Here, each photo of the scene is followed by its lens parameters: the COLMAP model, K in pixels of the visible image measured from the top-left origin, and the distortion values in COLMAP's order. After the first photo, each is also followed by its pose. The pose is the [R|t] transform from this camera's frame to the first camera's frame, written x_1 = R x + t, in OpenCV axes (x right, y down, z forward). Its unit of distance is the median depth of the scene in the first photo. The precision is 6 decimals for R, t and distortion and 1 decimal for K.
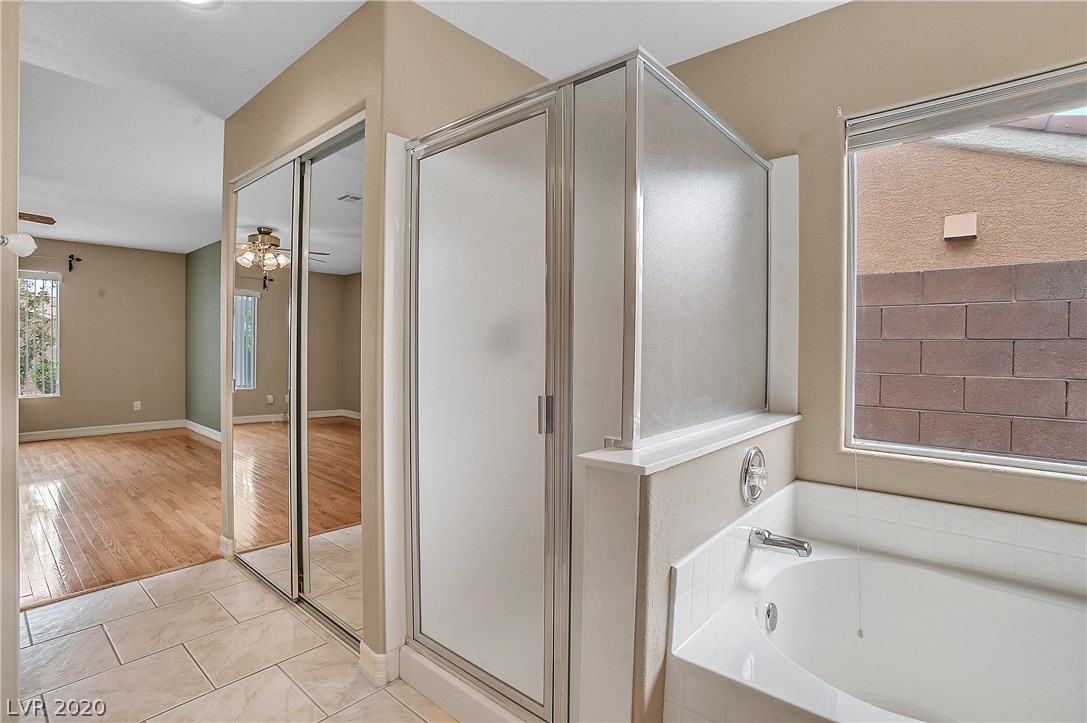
lens RADIAL K [[525.1, 0, 541.4], [0, 525.1, 353.2], [0, 0, 1]] dist [-0.082767, 0.033828]
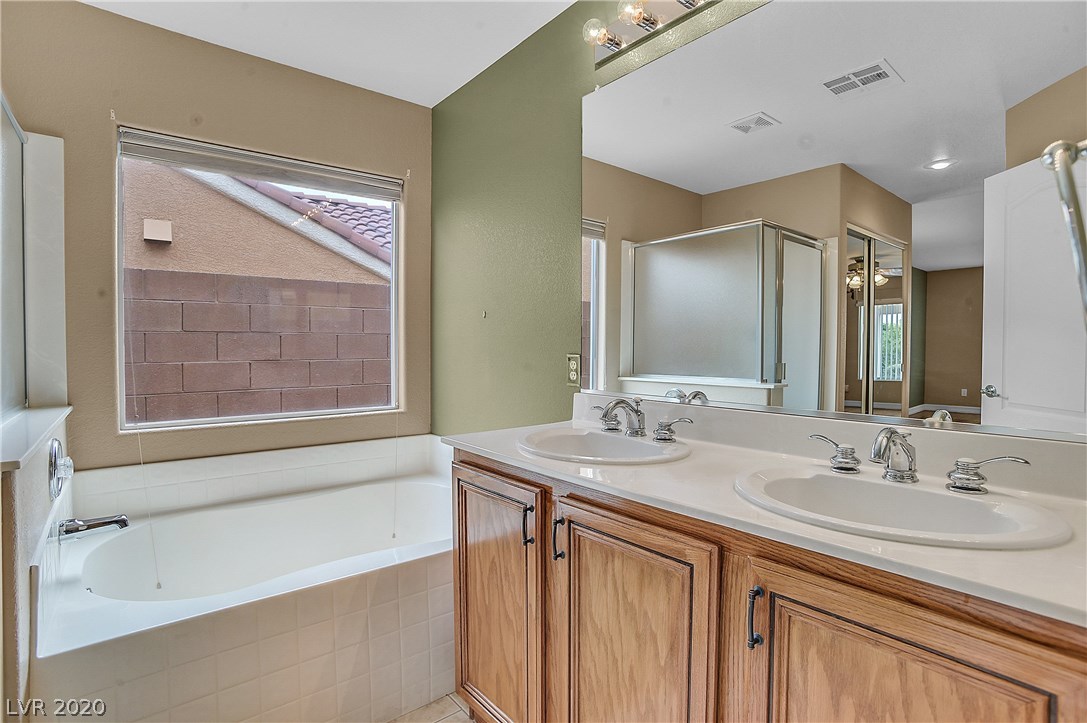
lens RADIAL K [[525.1, 0, 541.4], [0, 525.1, 353.2], [0, 0, 1]] dist [-0.082767, 0.033828]
pose [[0.164461, -0.027799, 0.985992, -0.295601], [0.015252, 0.999555, 0.025637, 0.008328], [-0.986266, 0.010822, 0.164812, -0.049473]]
